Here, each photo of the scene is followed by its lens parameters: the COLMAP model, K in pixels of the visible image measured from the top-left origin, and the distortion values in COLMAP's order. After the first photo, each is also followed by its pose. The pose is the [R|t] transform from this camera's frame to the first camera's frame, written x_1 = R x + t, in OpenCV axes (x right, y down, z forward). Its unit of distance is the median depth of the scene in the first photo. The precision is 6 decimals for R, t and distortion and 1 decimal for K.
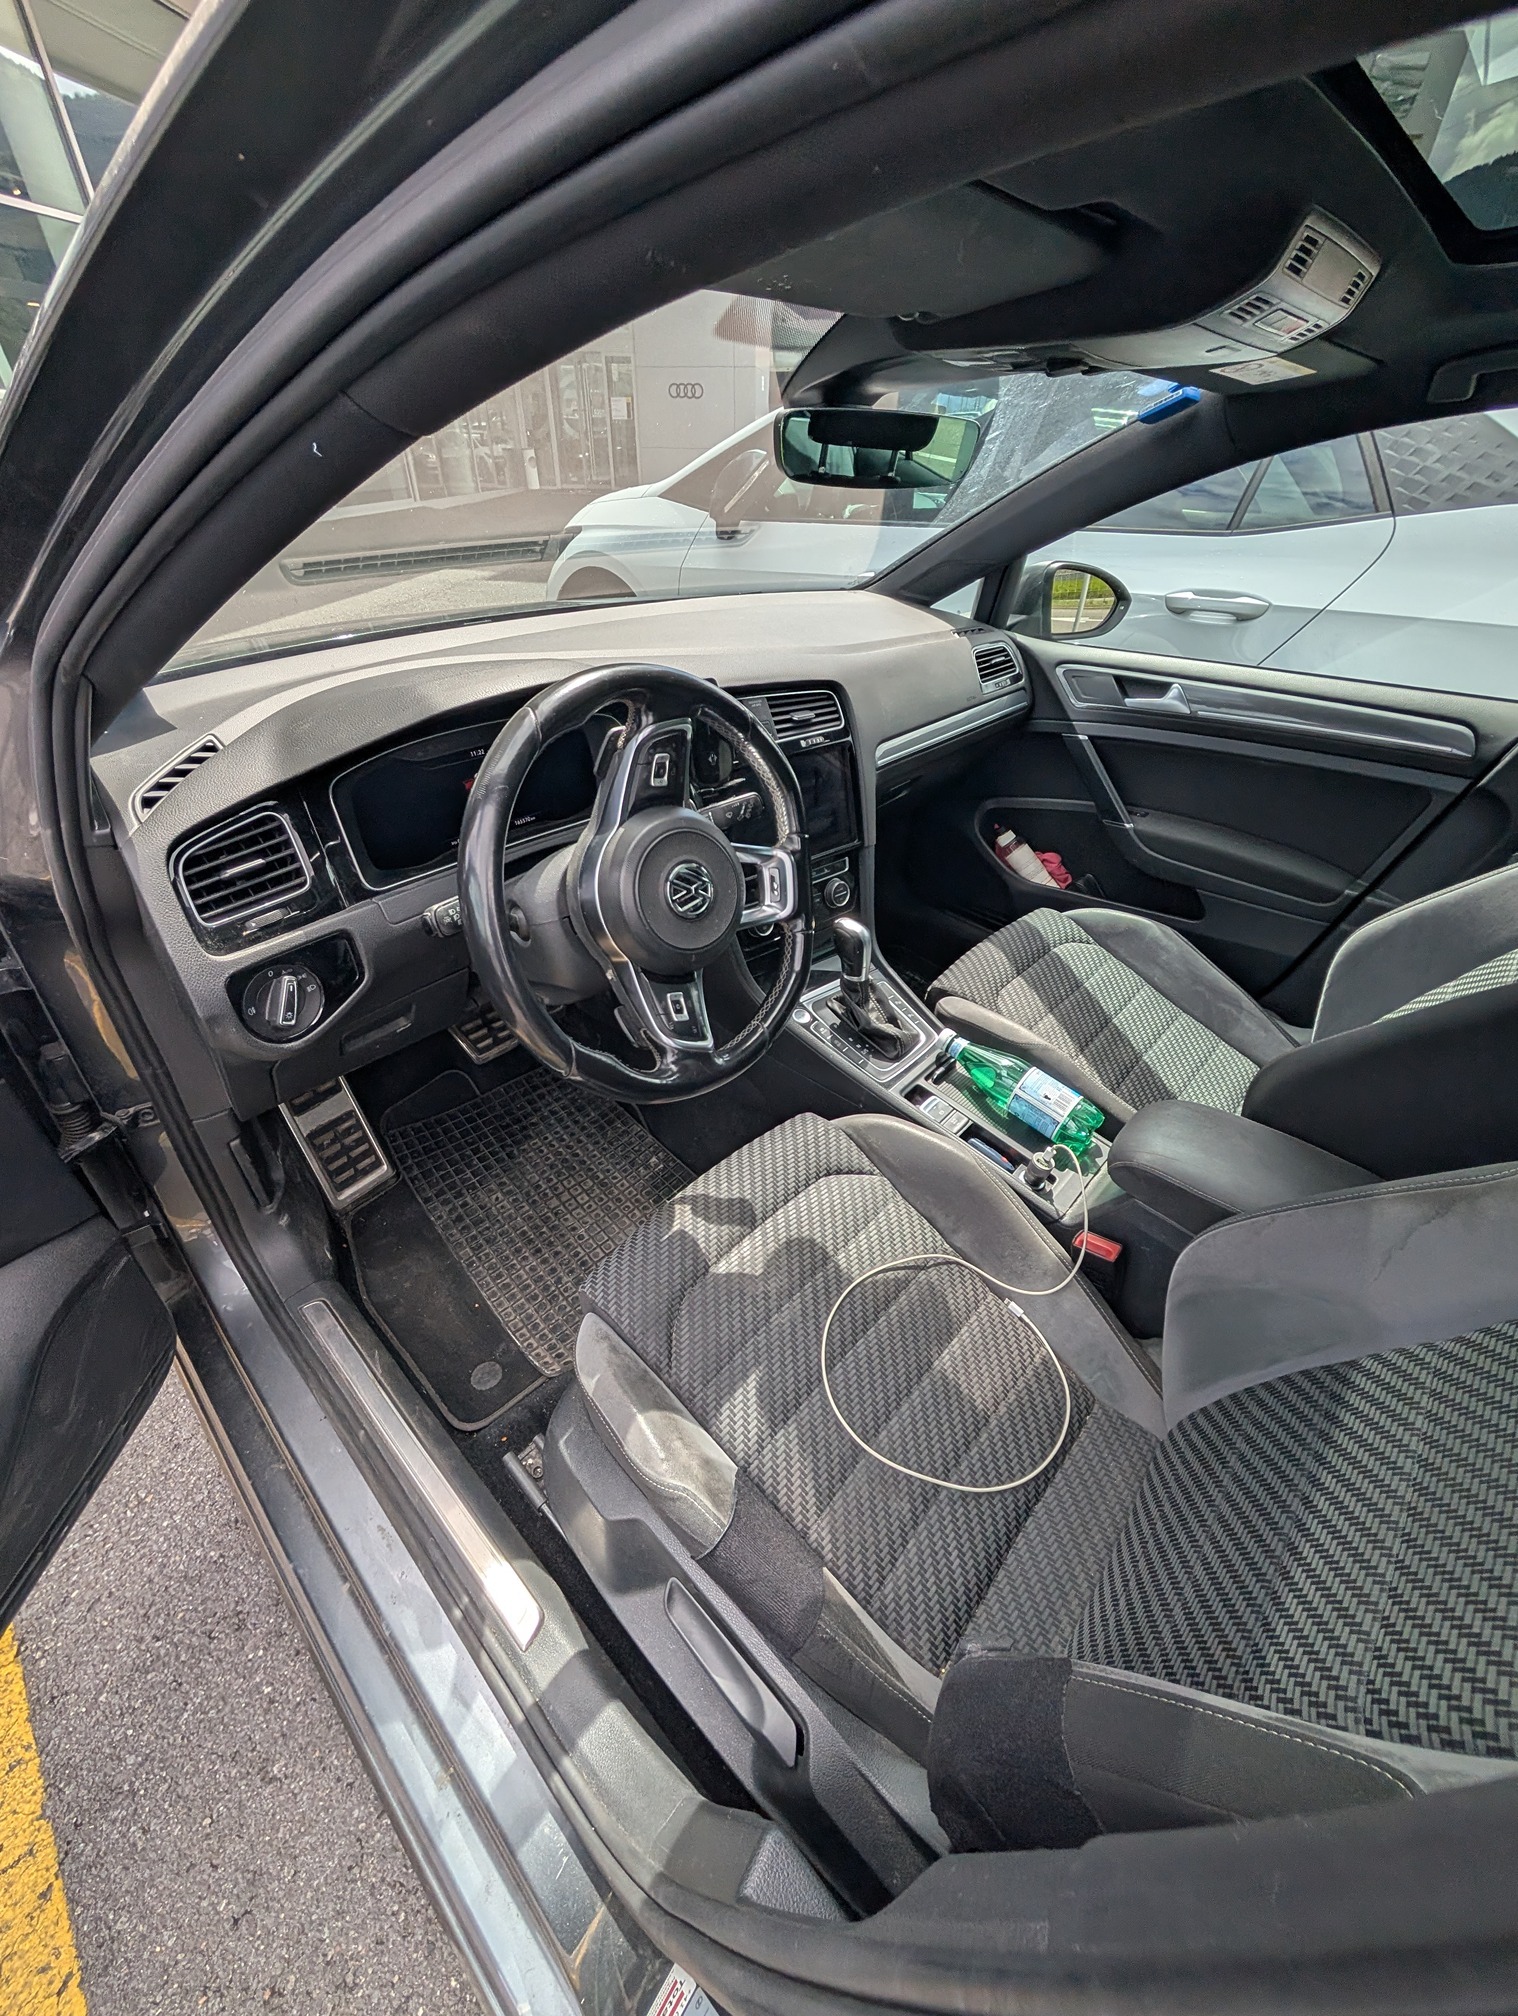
lens RADIAL K [[783.8, 0, 760.9], [0, 783.8, 1010.0], [0, 0, 1]] dist [0.006309, 0.000286]
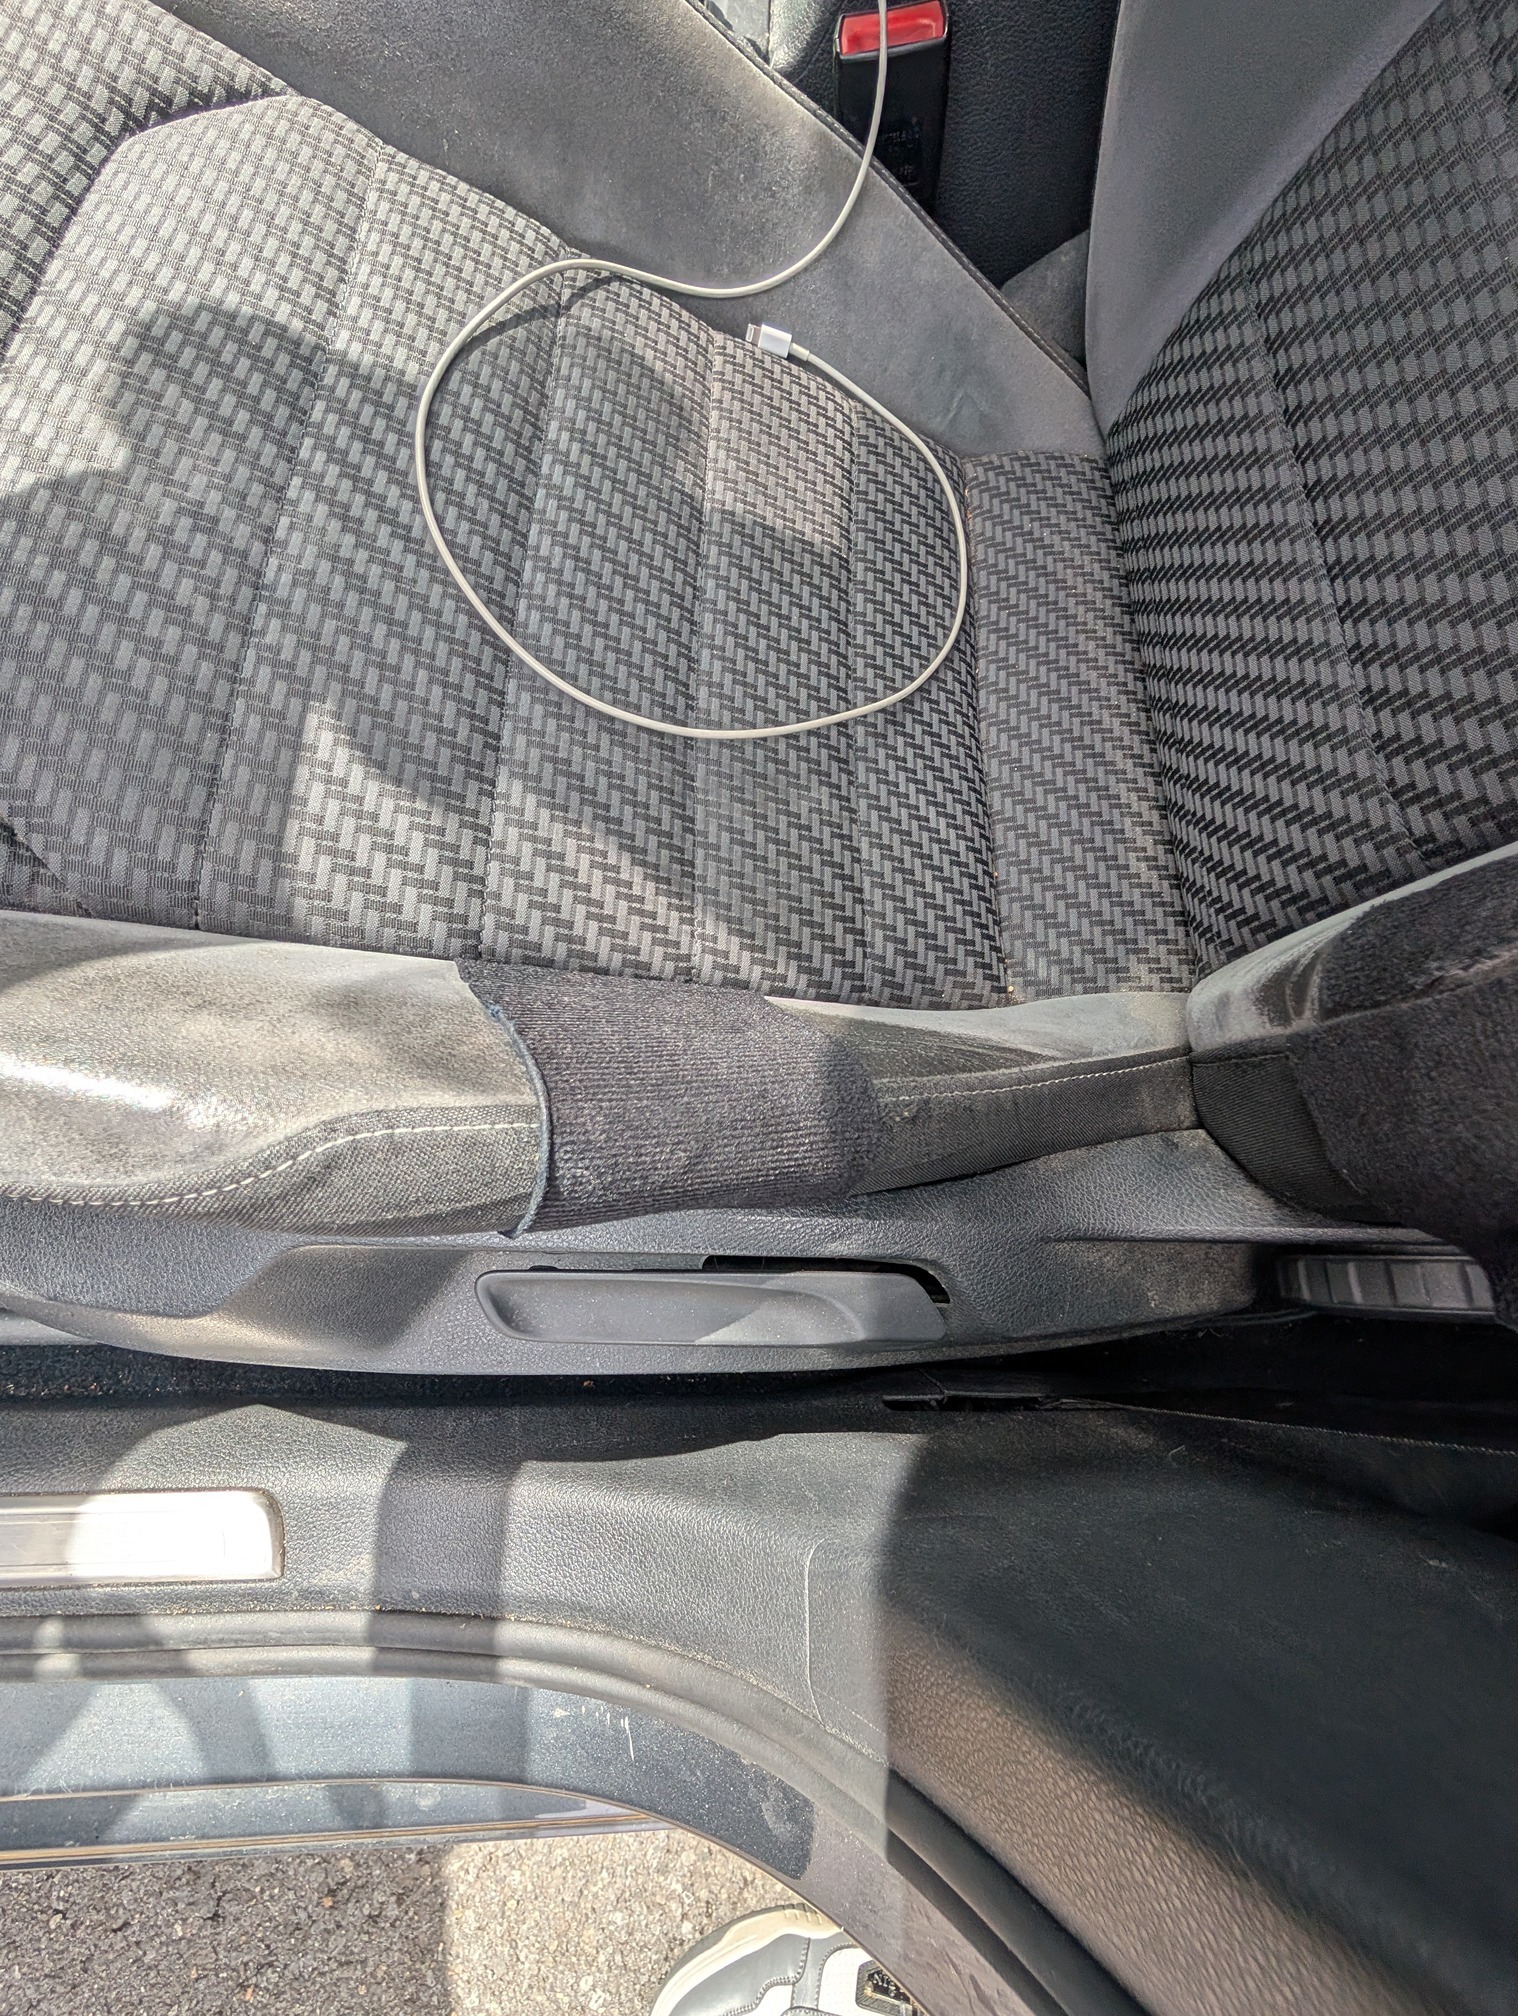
lens RADIAL K [[785.8, 0, 759.0], [0, 785.8, 1008.0], [0, 0, 1]] dist [0.004417, -0.000207]
pose [[0.741773, -0.618427, 0.259462, -0.023580], [0.318524, 0.665330, 0.675188, 0.293436], [-0.590182, -0.418191, 0.690508, 0.486592]]
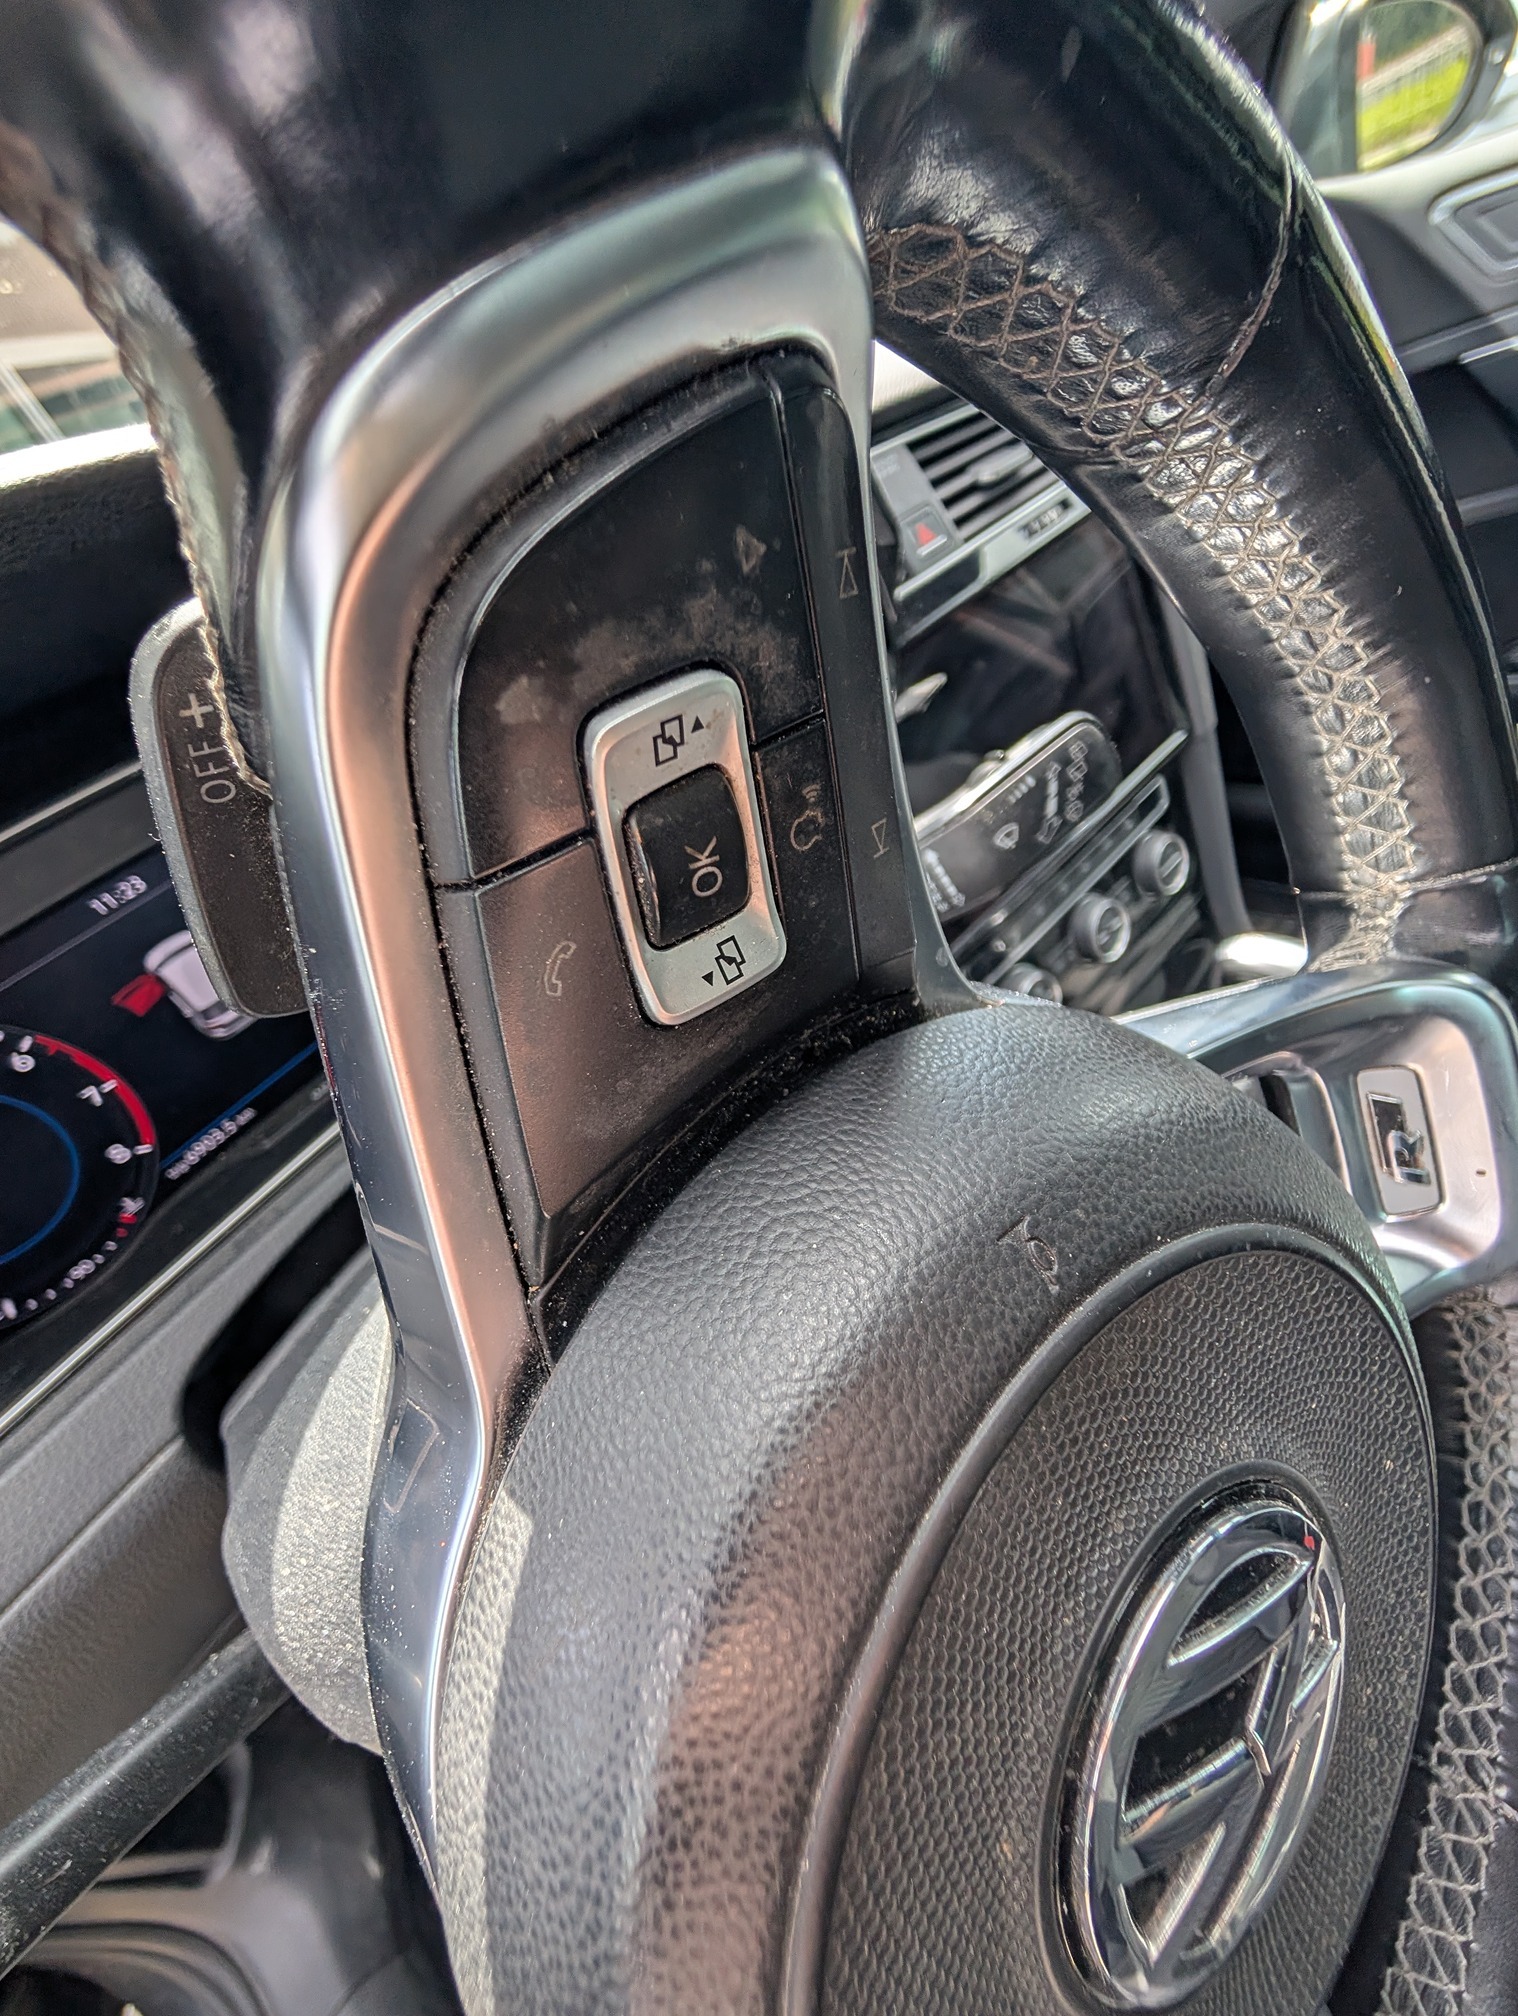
lens RADIAL K [[785.8, 0, 759.0], [0, 785.8, 1008.0], [0, 0, 1]] dist [0.004417, -0.000207]
pose [[0.947711, -0.273449, -0.164528, -0.074388], [0.289047, 0.954020, 0.079361, -0.200702], [0.135262, -0.122768, 0.983175, 0.616700]]
